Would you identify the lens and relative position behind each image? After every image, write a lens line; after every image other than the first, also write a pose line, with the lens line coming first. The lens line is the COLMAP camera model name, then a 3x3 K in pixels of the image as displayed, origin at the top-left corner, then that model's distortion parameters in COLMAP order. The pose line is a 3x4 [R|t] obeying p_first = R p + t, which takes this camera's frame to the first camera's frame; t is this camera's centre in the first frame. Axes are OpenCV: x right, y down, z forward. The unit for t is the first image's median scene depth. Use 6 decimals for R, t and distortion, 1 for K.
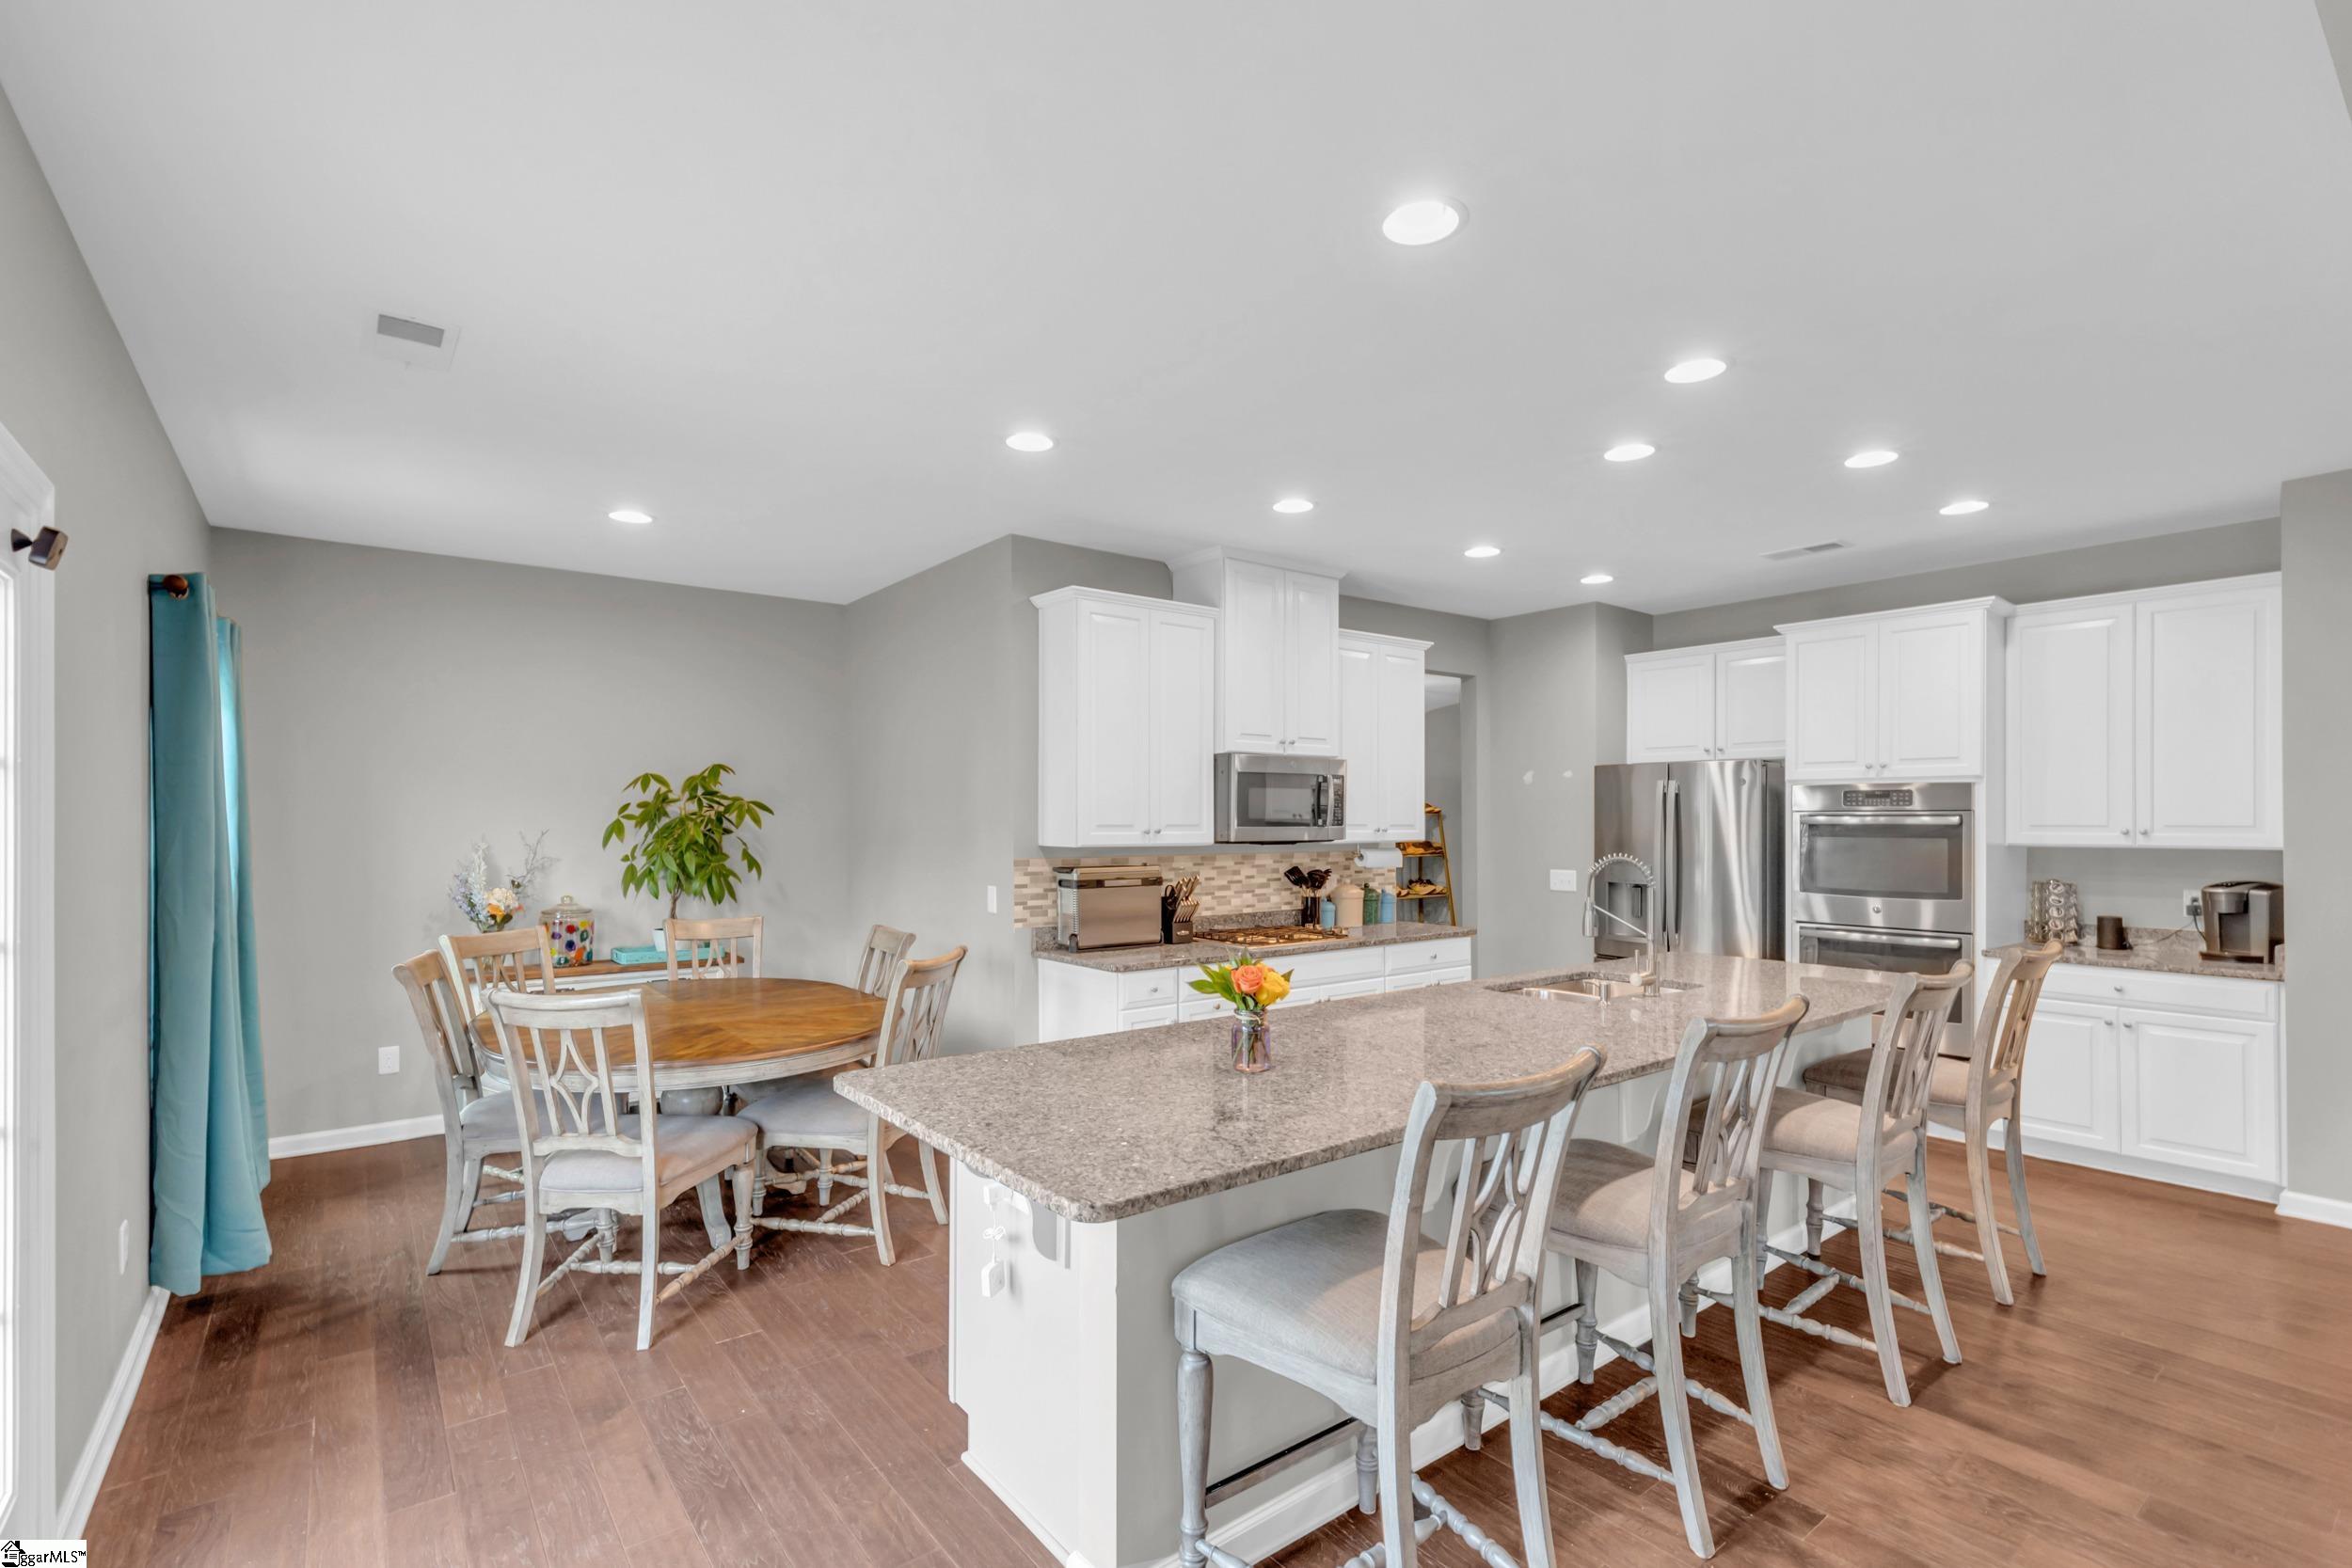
lens RADIAL K [[1077.2, 0, 1169.0], [0, 1077.2, 807.7], [0, 0, 1]] dist [-0.001767, -0.000199]
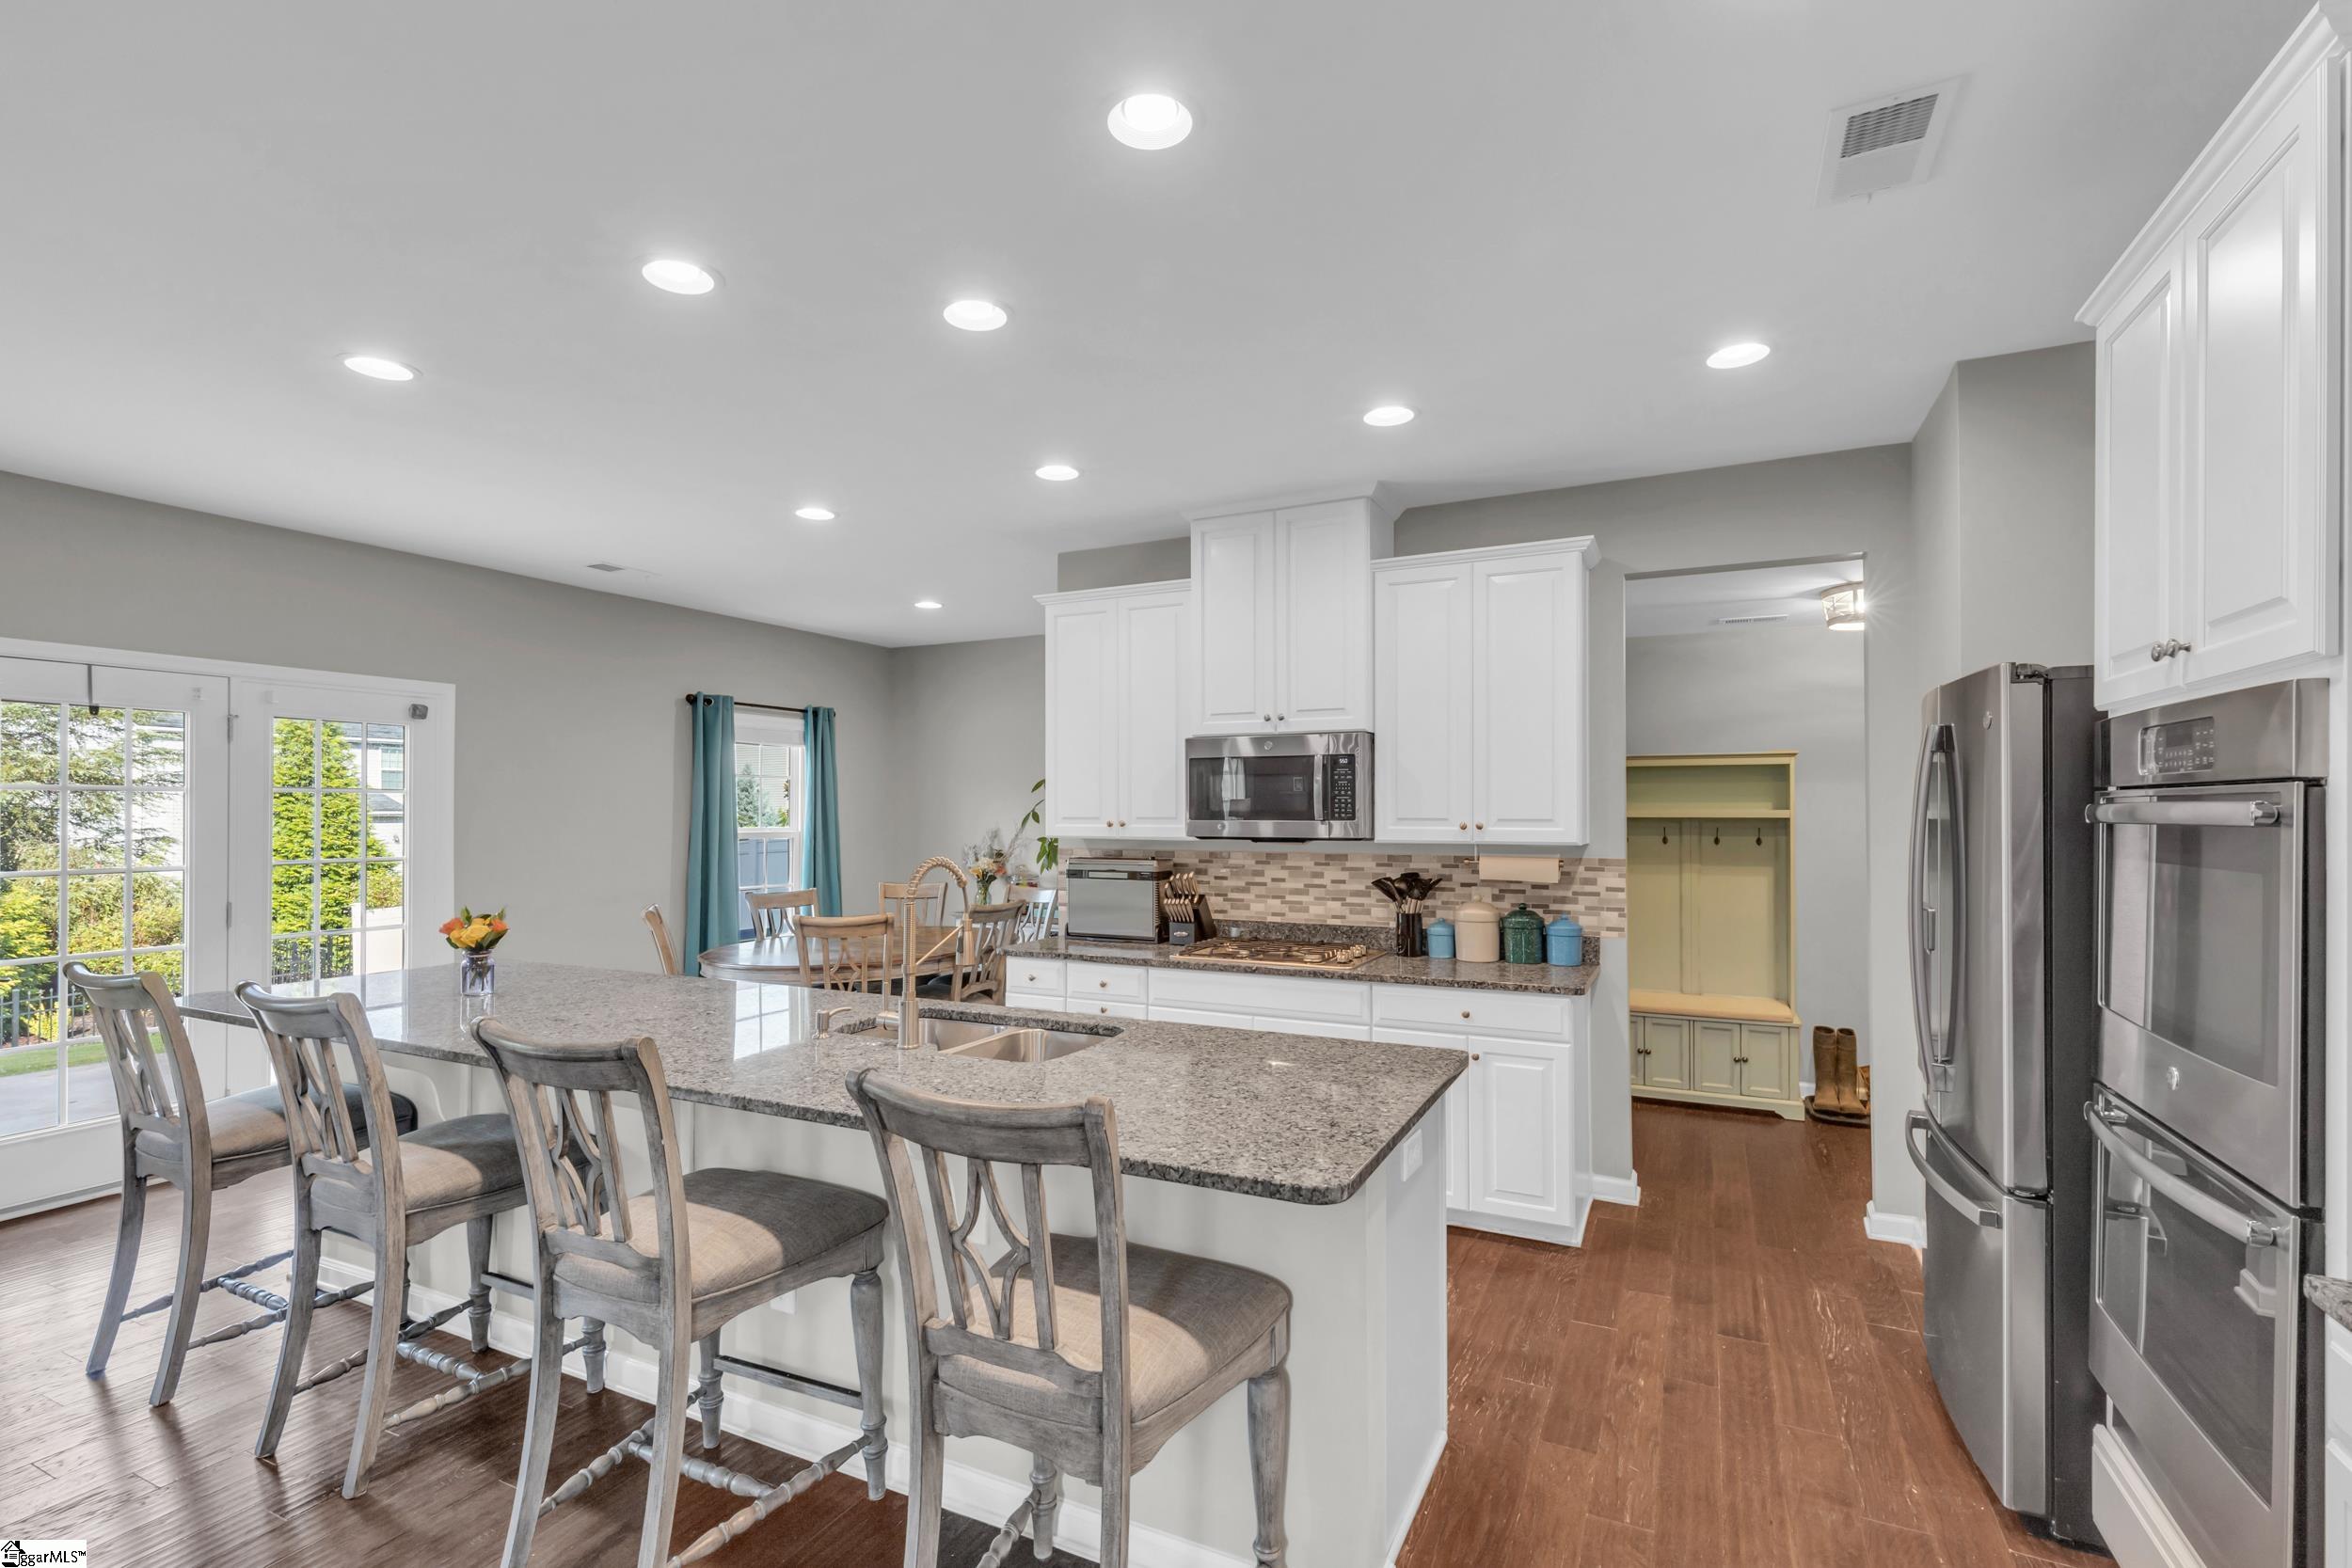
lens RADIAL K [[1077.2, 0, 1169.0], [0, 1077.2, 807.7], [0, 0, 1]] dist [-0.001767, -0.000199]
pose [[0.450363, -0.000263, -0.892846, 0.776883], [0.007133, 0.999969, 0.003303, 0.004212], [0.892817, -0.007857, 0.450351, 0.531567]]
